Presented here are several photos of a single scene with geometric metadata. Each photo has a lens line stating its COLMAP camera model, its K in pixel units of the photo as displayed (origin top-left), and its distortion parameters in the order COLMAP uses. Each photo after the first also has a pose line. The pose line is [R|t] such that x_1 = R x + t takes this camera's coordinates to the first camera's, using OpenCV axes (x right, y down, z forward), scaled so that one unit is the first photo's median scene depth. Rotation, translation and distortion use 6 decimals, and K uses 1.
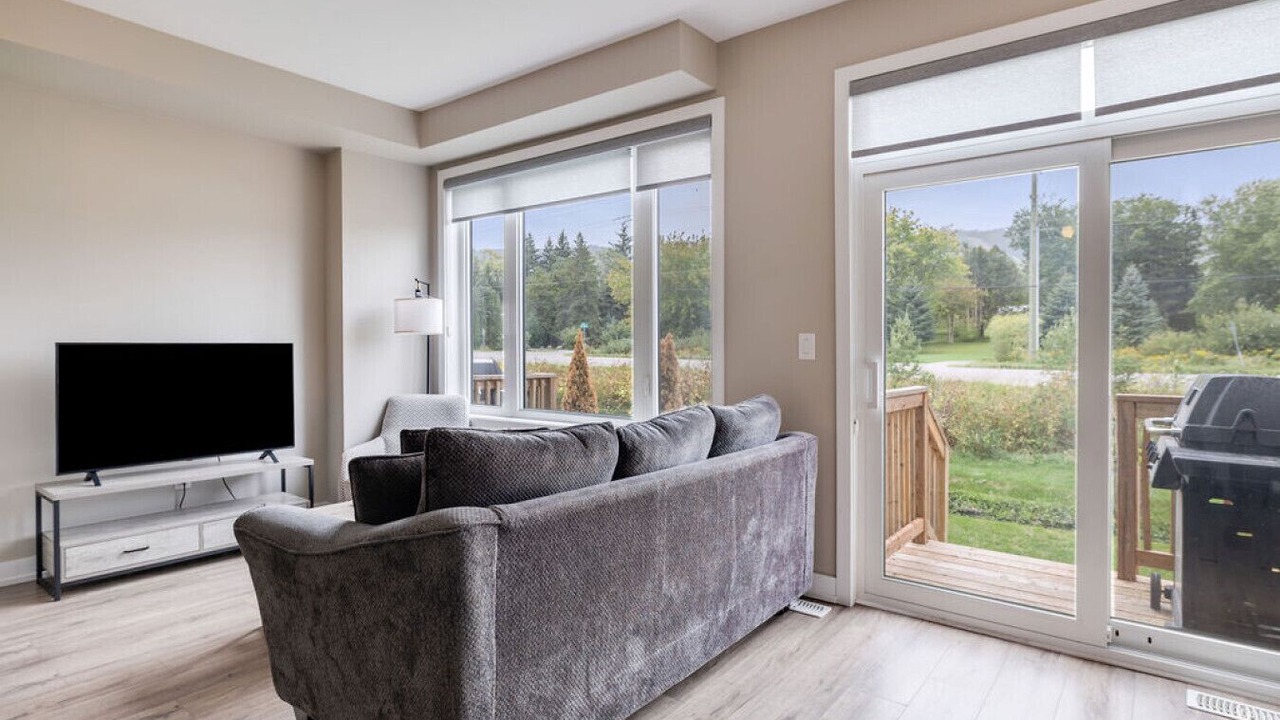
lens RADIAL K [[696.3, 0, 601.1], [0, 696.3, 344.8], [0, 0, 1]] dist [-0.001567, -0.000238]
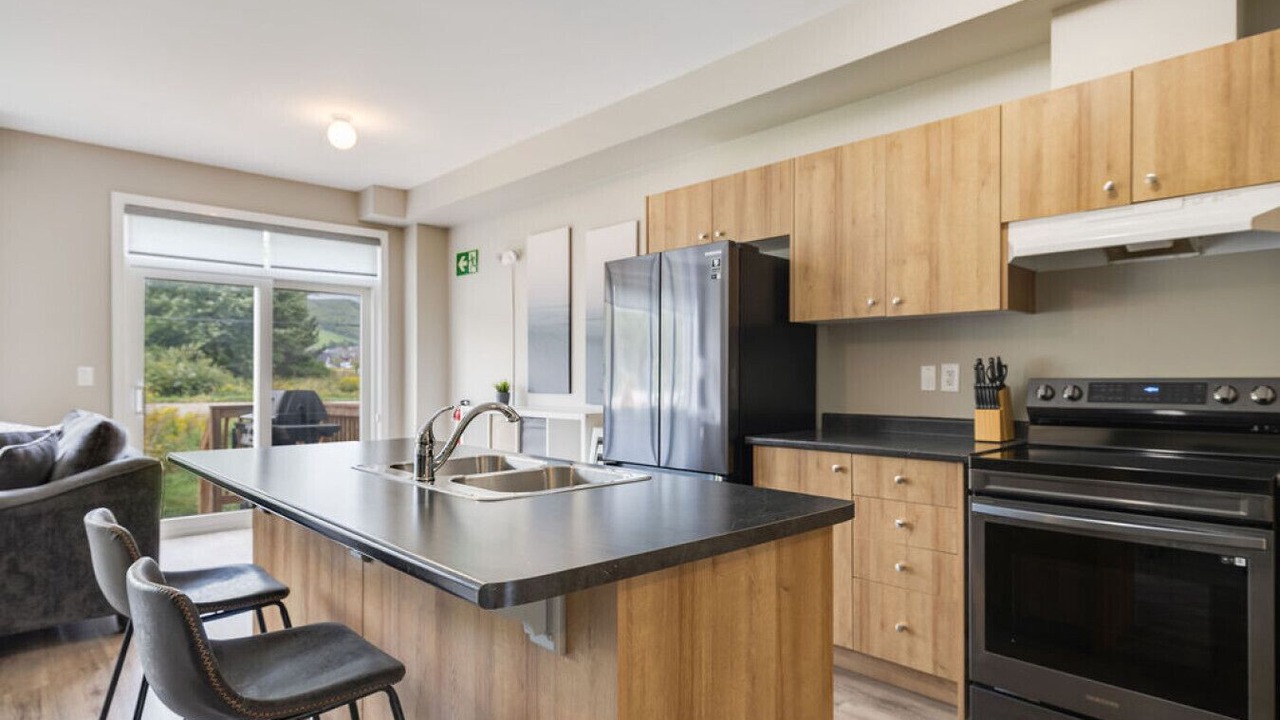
lens RADIAL K [[706.8, 0, 639.4], [0, 706.8, 375.4], [0, 0, 1]] dist [-0.000508, -0.001004]
pose [[0.120062, 0.004088, 0.992758, -0.704698], [0.003126, 0.999985, -0.004496, 0.007321], [-0.992762, 0.003643, 0.120047, -0.208028]]
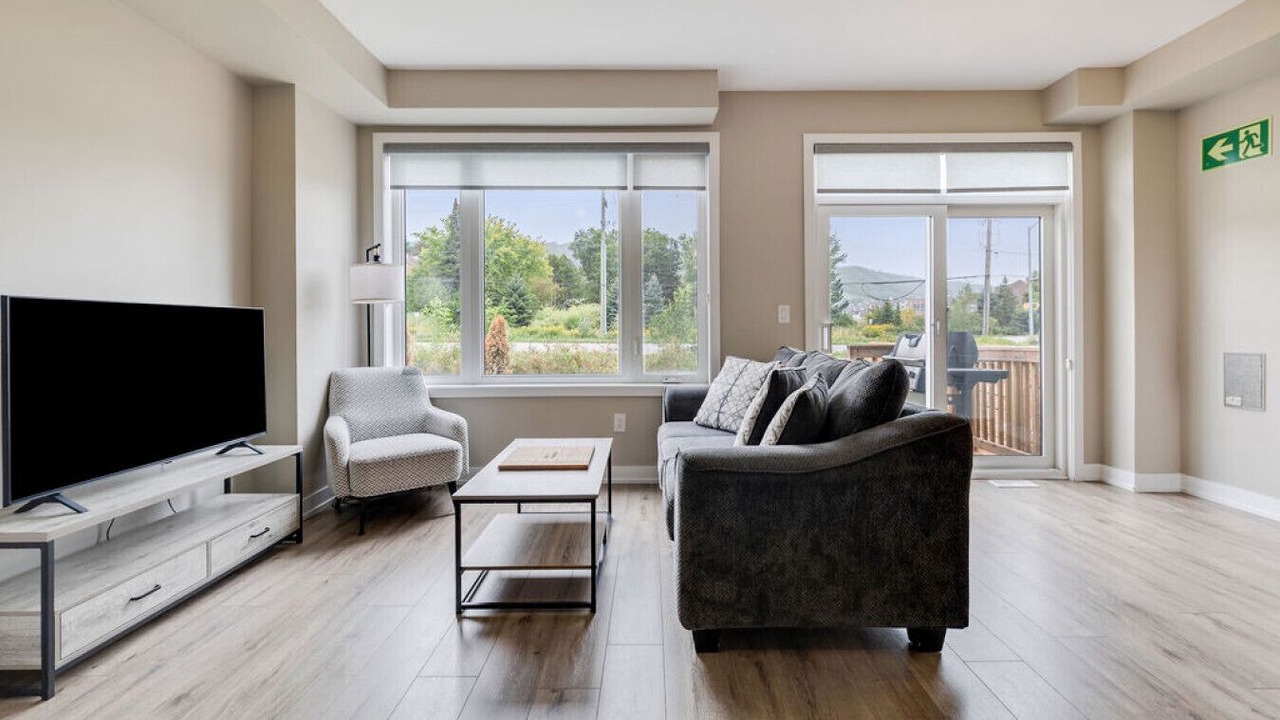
lens RADIAL K [[580.3, 0, 660.9], [0, 580.3, 325.2], [0, 0, 1]] dist [0.003694, -0.000243]
pose [[0.760284, -0.001942, 0.649588, -0.502925], [0.005491, 0.999979, -0.003437, 0.020648], [-0.649568, 0.006180, 0.760278, 0.159035]]
